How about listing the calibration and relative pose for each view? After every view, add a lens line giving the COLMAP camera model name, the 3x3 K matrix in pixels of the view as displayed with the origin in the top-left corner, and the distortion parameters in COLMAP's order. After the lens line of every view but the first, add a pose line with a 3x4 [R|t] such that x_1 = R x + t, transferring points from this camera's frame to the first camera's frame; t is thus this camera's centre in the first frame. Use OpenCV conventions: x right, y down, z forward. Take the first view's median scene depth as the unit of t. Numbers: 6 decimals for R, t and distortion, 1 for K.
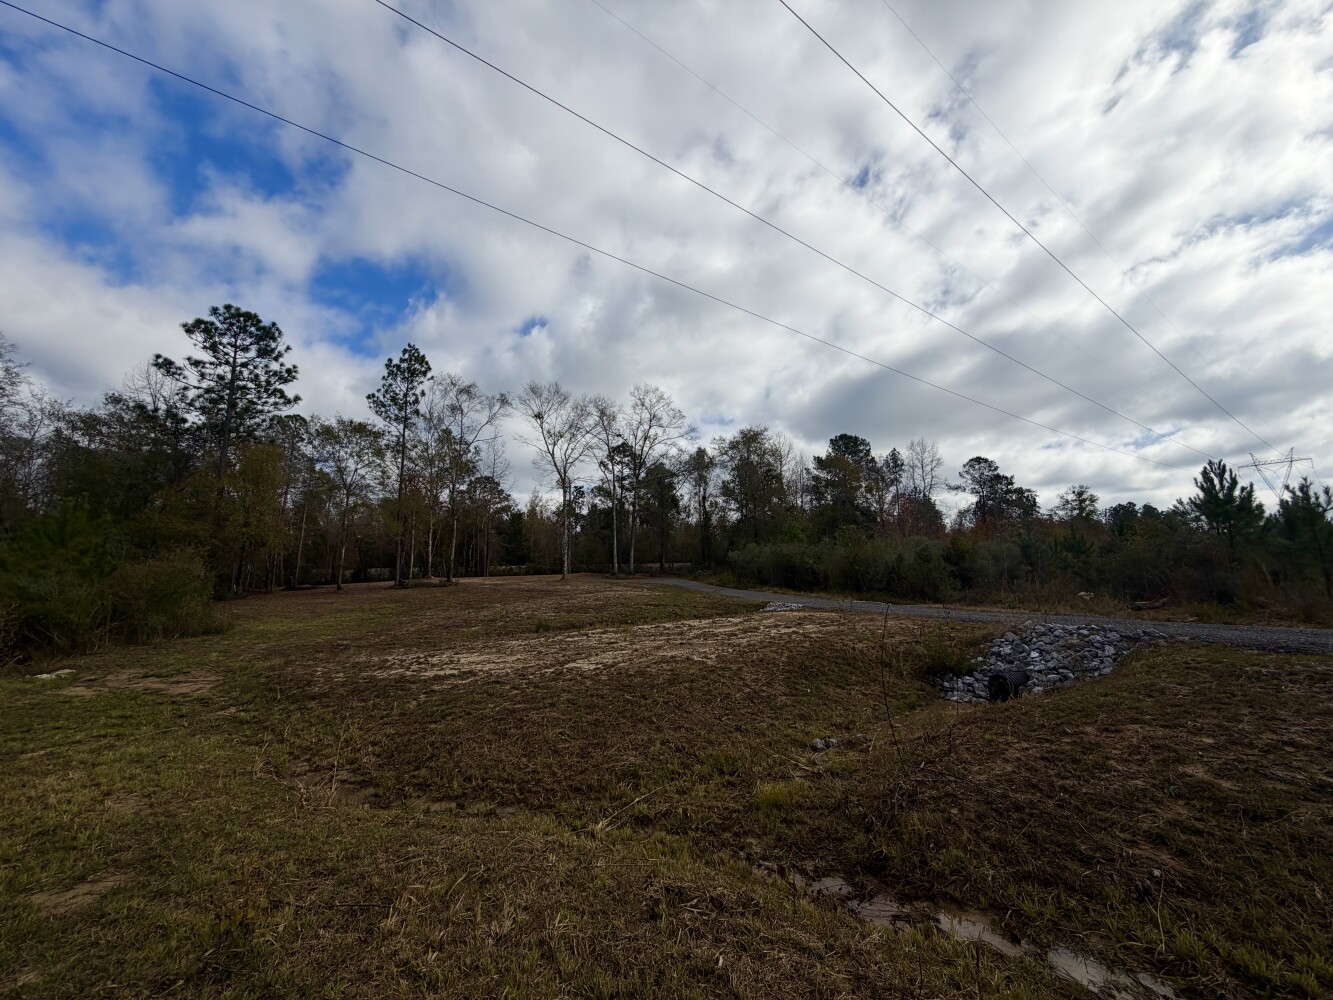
lens RADIAL K [[550.1, 0, 671.4], [0, 550.1, 508.0], [0, 0, 1]] dist [0.000699, -0.000218]
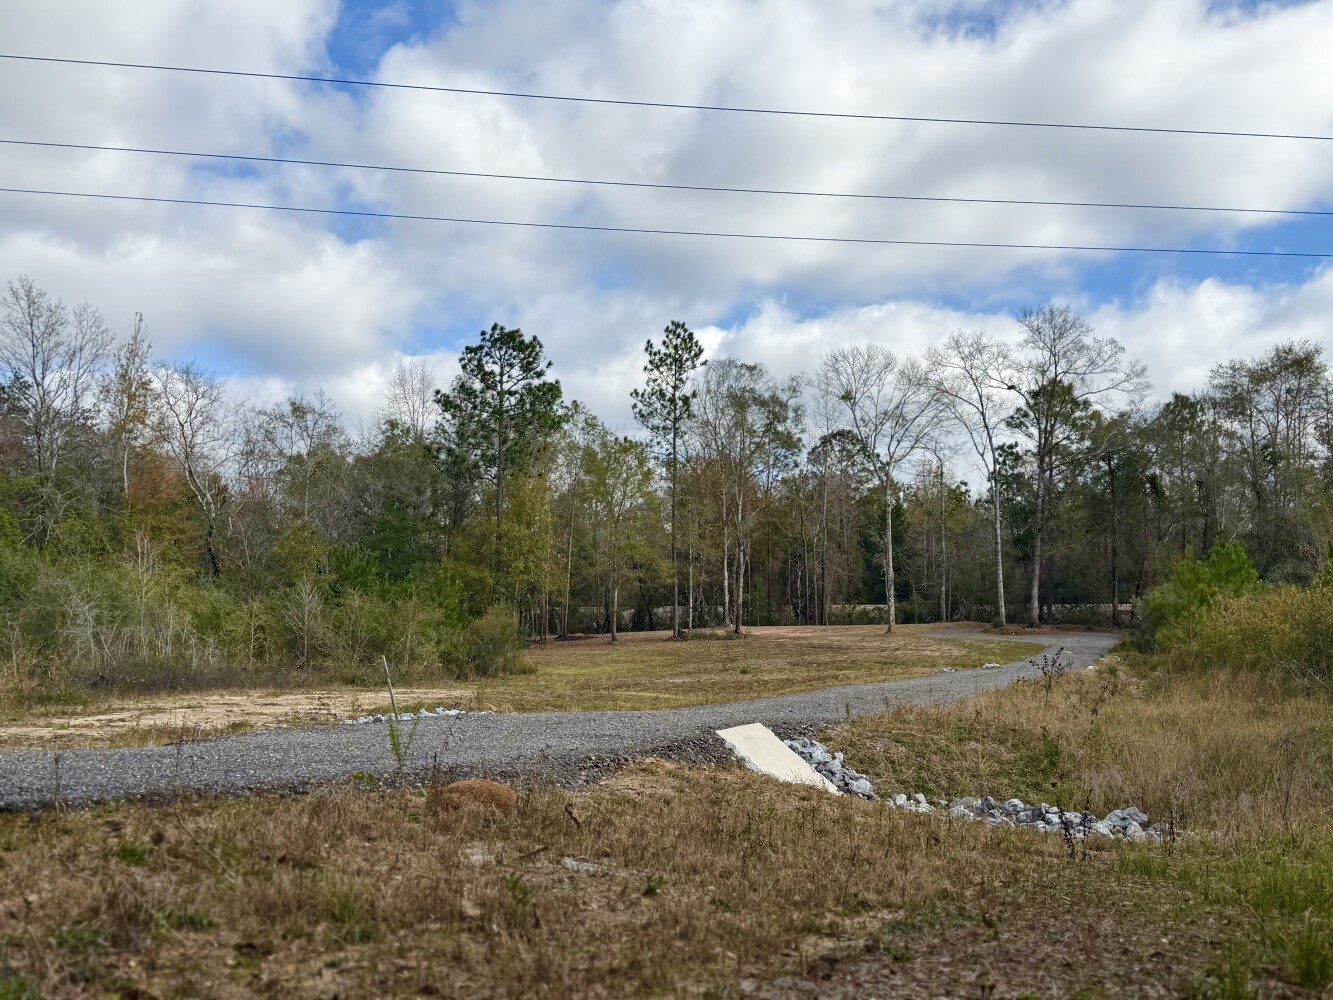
lens RADIAL K [[1456.3, 0, 632.3], [0, 1456.3, 495.2], [0, 0, 1]] dist [0.069040, 0.000000]
pose [[0.863003, -0.031349, -0.504225, 0.490065], [0.051961, 0.998288, 0.026868, -0.116875], [0.502520, -0.049388, 0.863154, -0.799215]]
